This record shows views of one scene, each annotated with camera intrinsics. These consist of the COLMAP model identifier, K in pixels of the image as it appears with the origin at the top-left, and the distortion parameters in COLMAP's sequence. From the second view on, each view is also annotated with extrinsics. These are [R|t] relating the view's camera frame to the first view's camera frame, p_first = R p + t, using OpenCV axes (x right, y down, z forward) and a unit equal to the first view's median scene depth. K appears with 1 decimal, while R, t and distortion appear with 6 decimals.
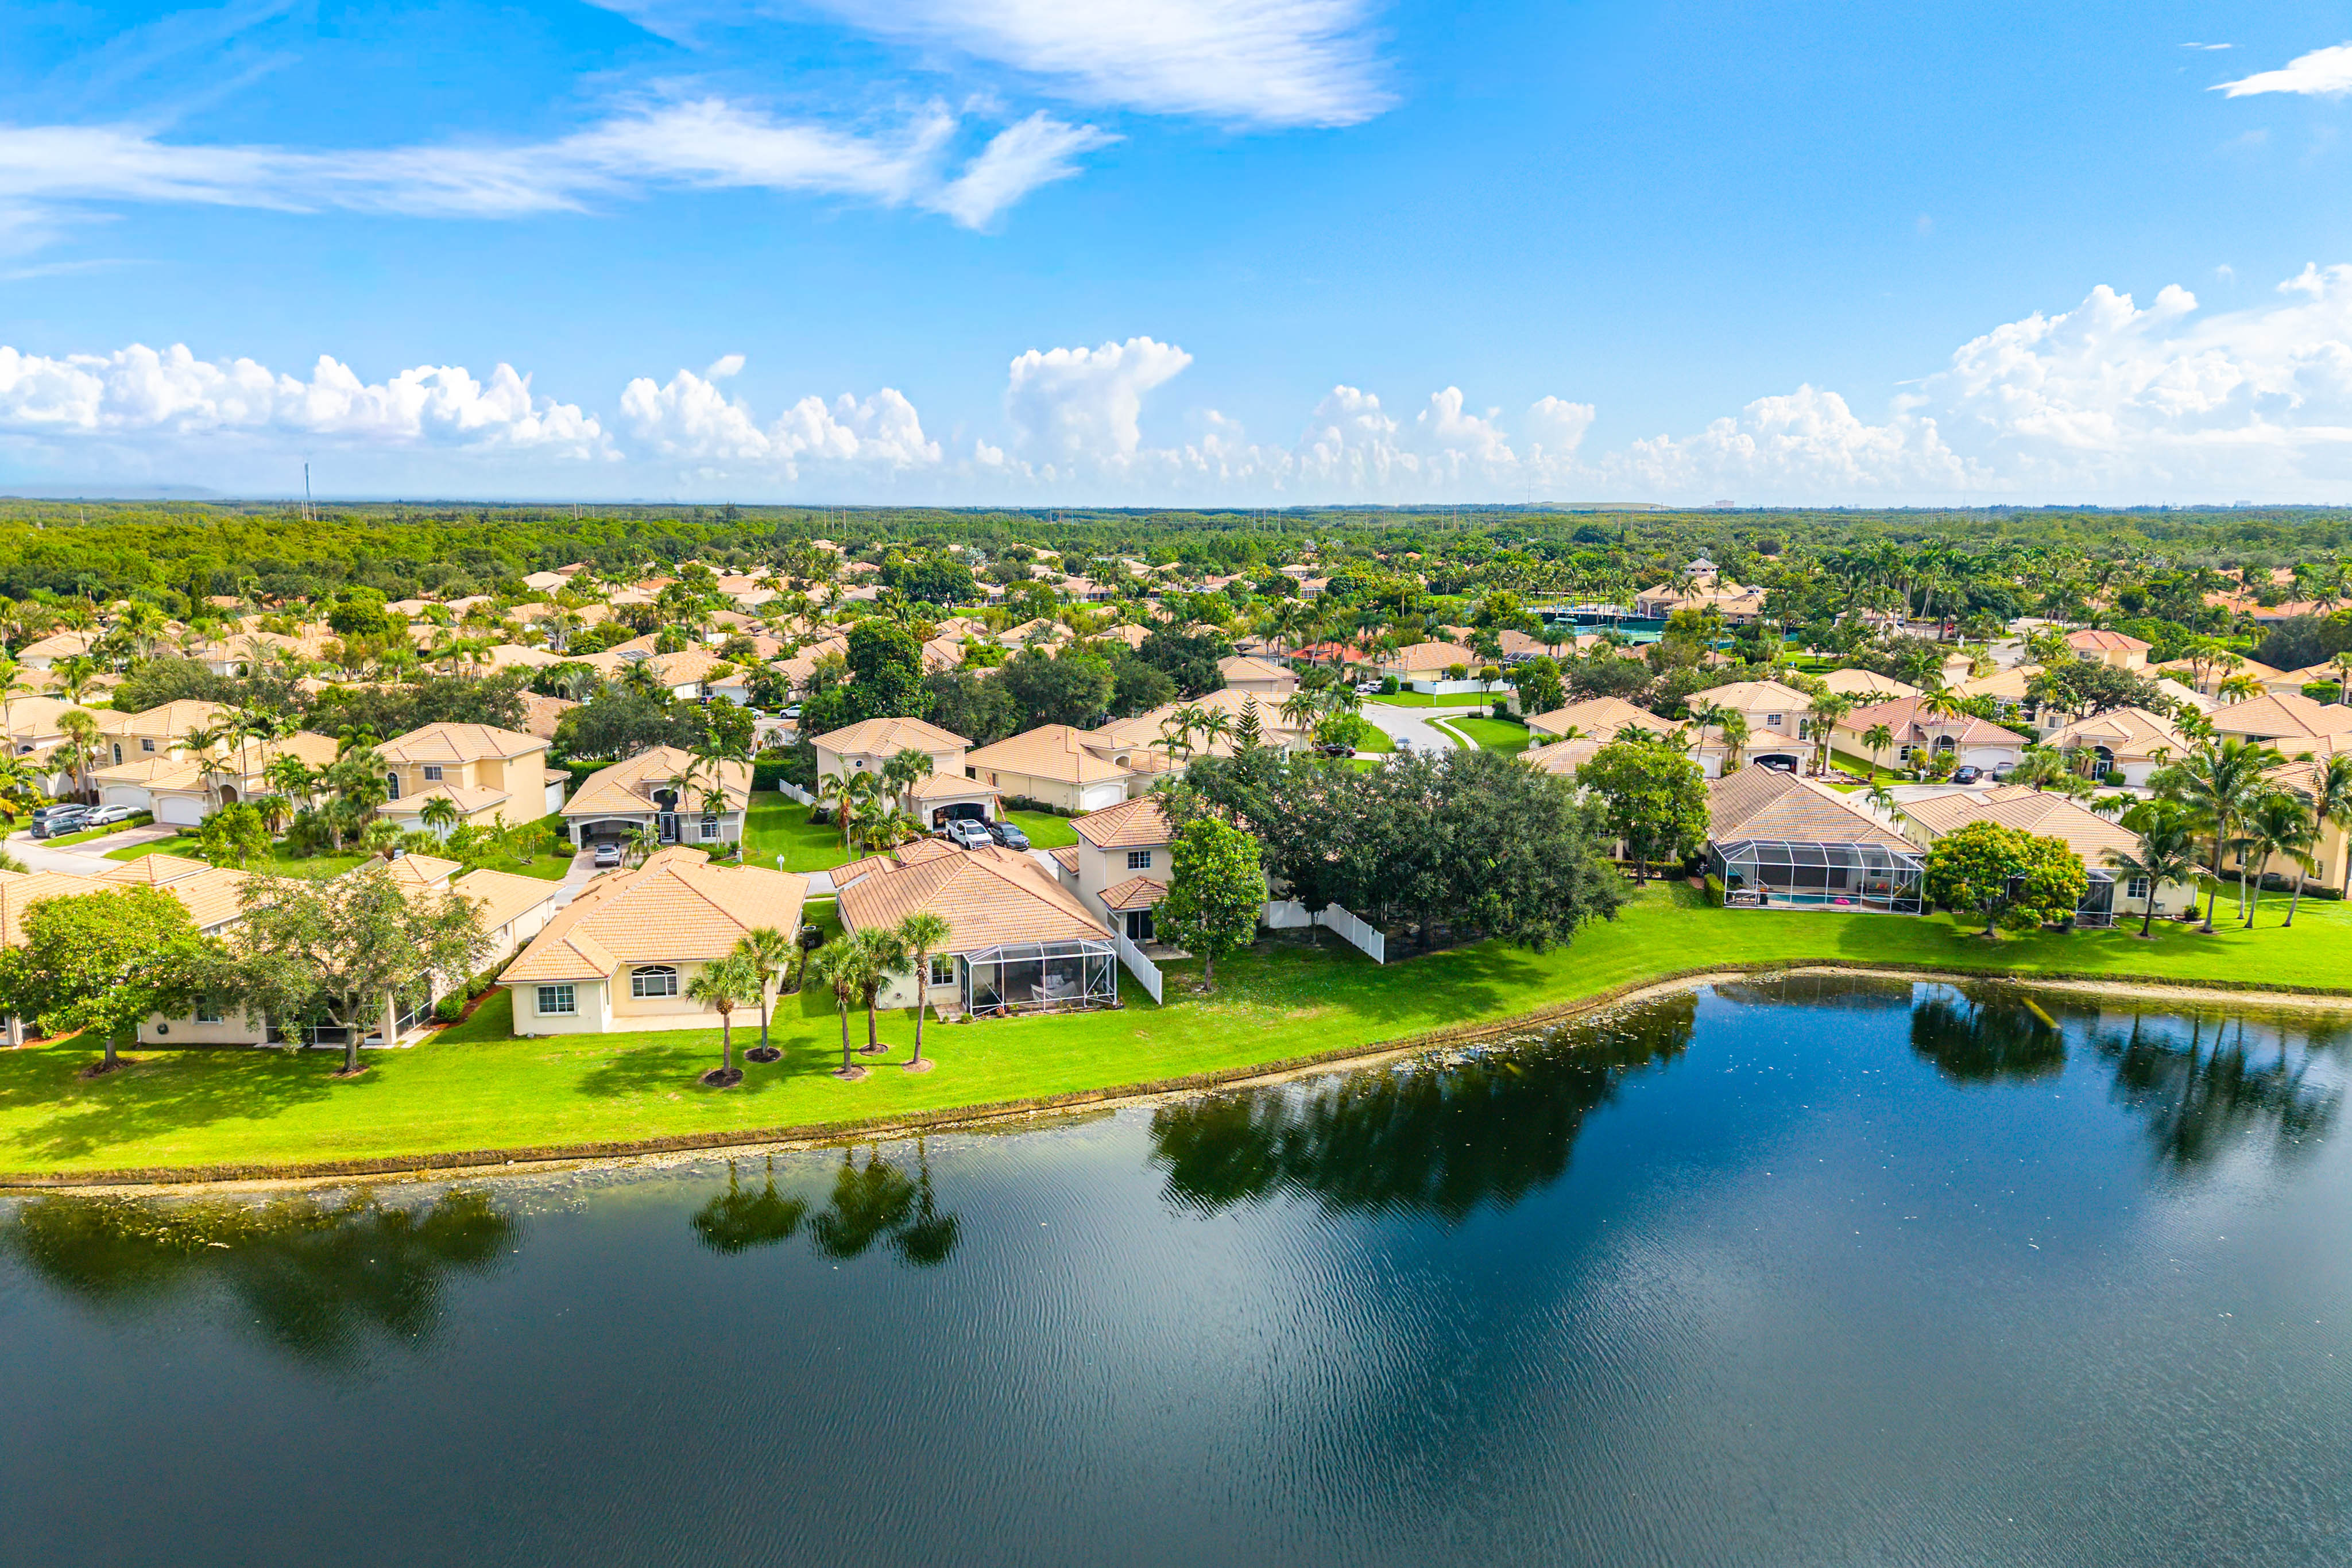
lens RADIAL K [[1615.4, 0, 1174.0], [0, 1615.4, 708.5], [0, 0, 1]] dist [0.013148, 0.003027]
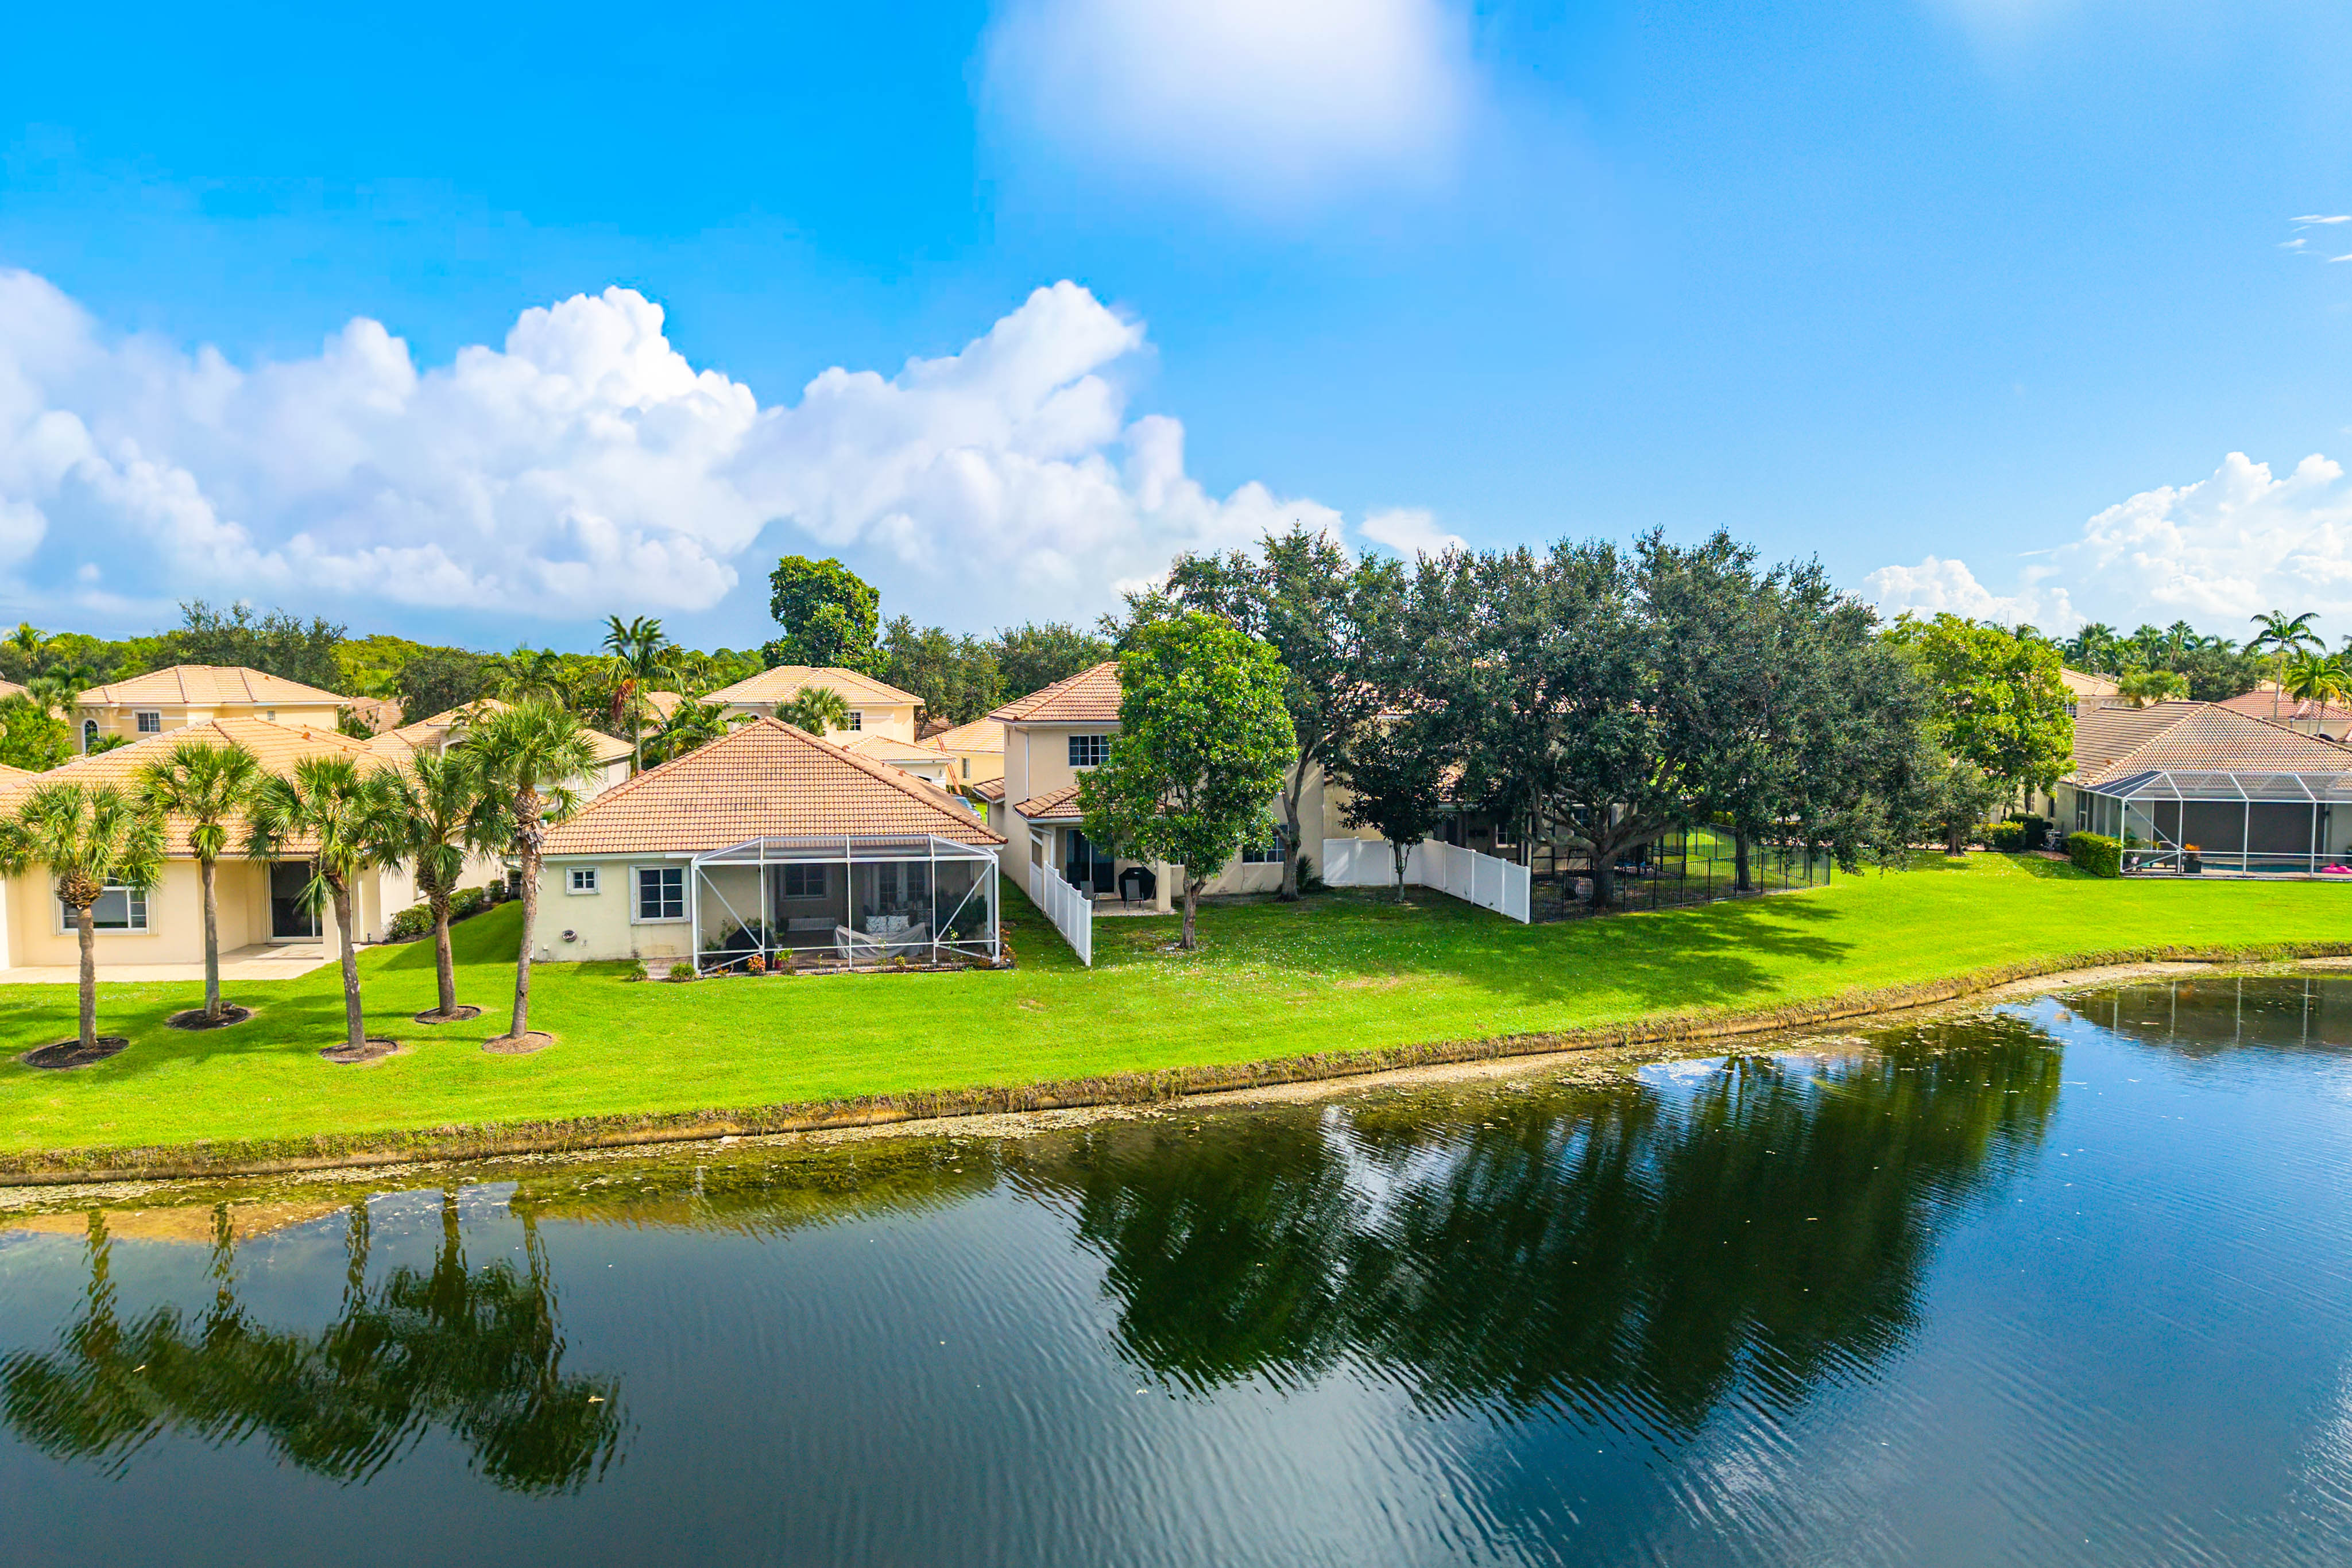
lens RADIAL K [[1616.4, 0, 1158.5], [0, 1616.4, 742.8], [0, 0, 1]] dist [0.003824, 0.003155]
pose [[0.996617, -0.005031, -0.082035, 0.055161], [-0.001819, 0.996531, -0.083205, 0.154639], [0.082169, 0.083073, 0.993150, 0.489263]]
